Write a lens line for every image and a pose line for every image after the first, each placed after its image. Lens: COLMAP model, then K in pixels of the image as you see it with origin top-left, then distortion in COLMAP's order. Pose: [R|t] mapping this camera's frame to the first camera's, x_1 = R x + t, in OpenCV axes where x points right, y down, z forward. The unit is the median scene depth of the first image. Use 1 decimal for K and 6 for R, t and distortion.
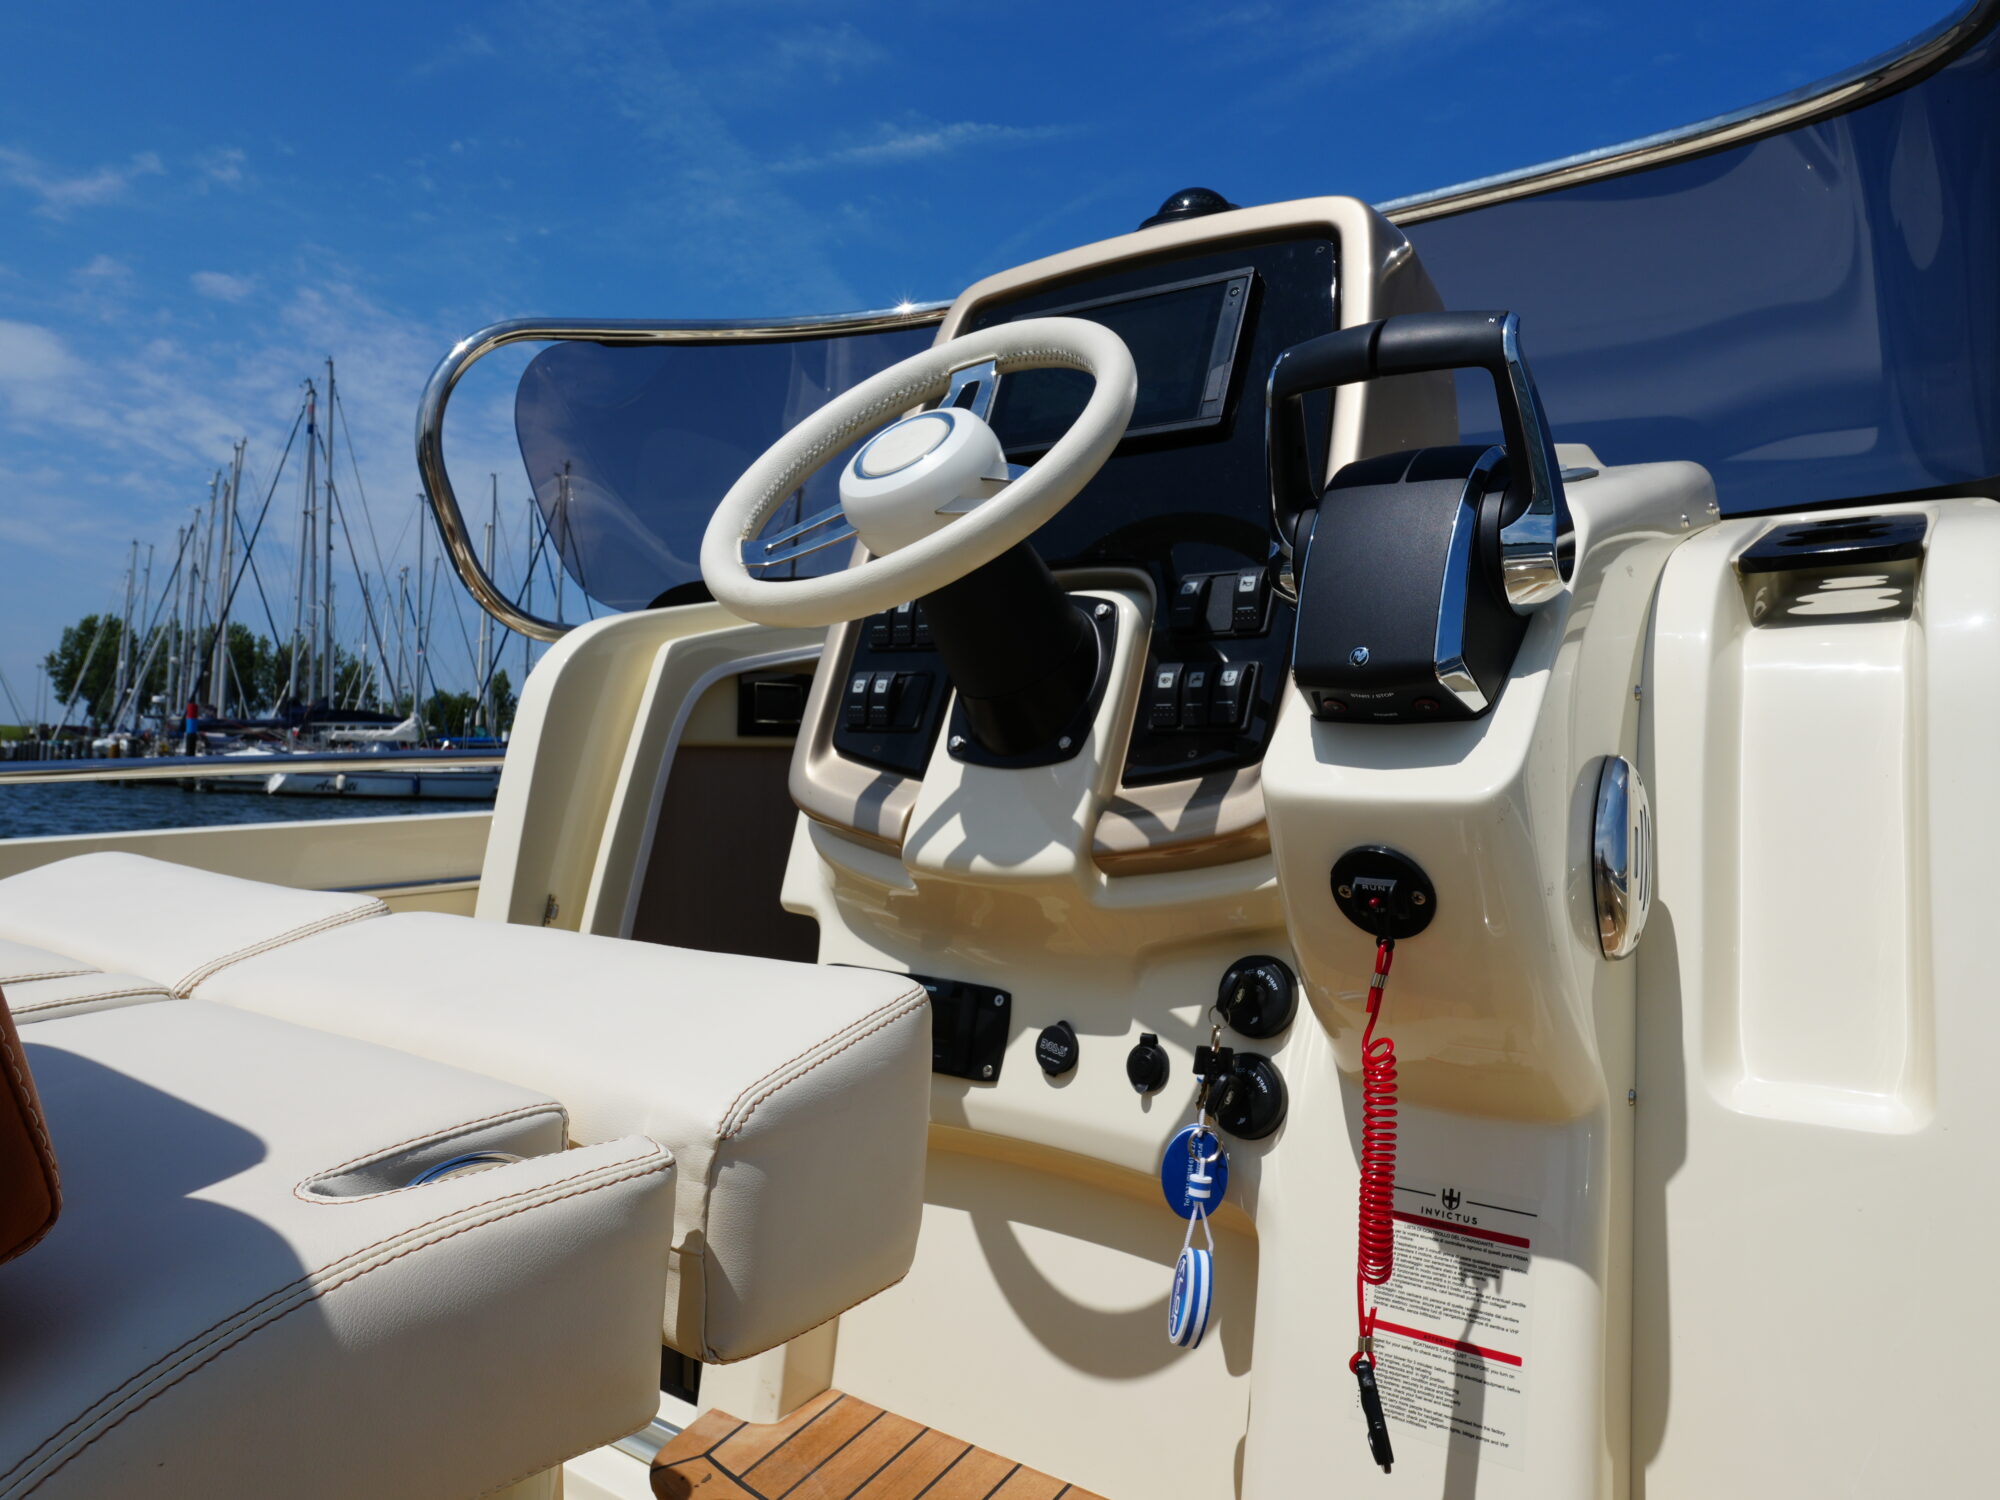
lens RADIAL K [[1406.0, 0, 1000.0], [0, 1406.0, 750.0], [0, 0, 1]] dist [-0.003935, -0.002279]
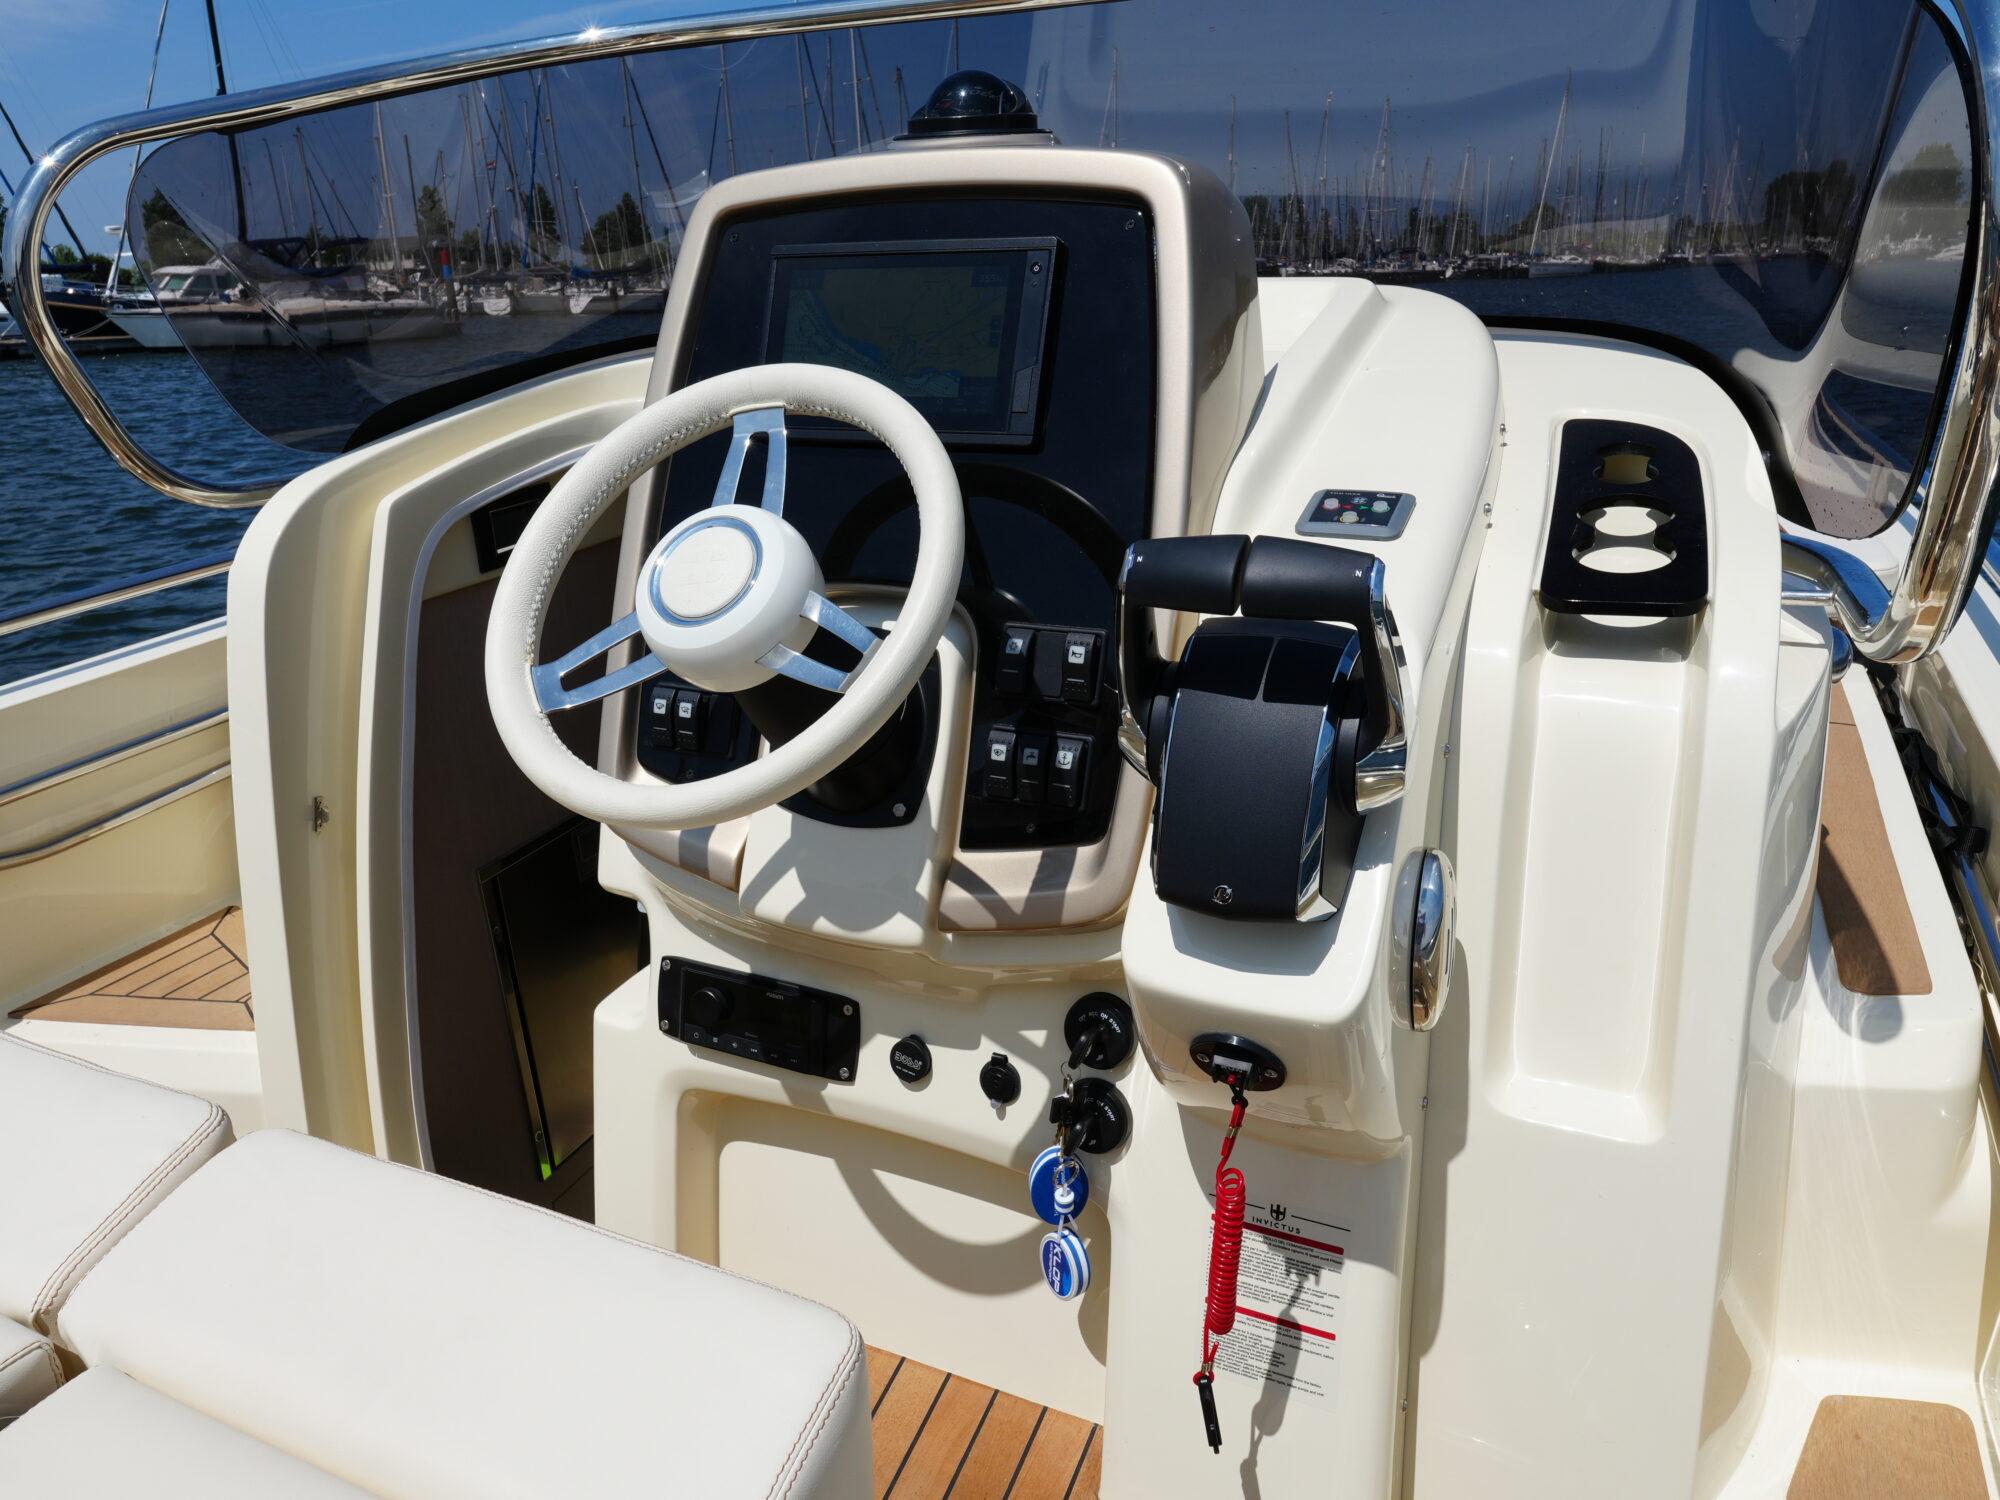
lens RADIAL K [[1414.7, 0, 1000.0], [0, 1414.7, 750.0], [0, 0, 1]] dist [0.002135, 0.000568]
pose [[0.977943, -0.121396, 0.169973, -0.050124], [0.051629, 0.929002, 0.366454, -0.419142], [-0.202392, -0.349596, 0.914779, 0.094003]]
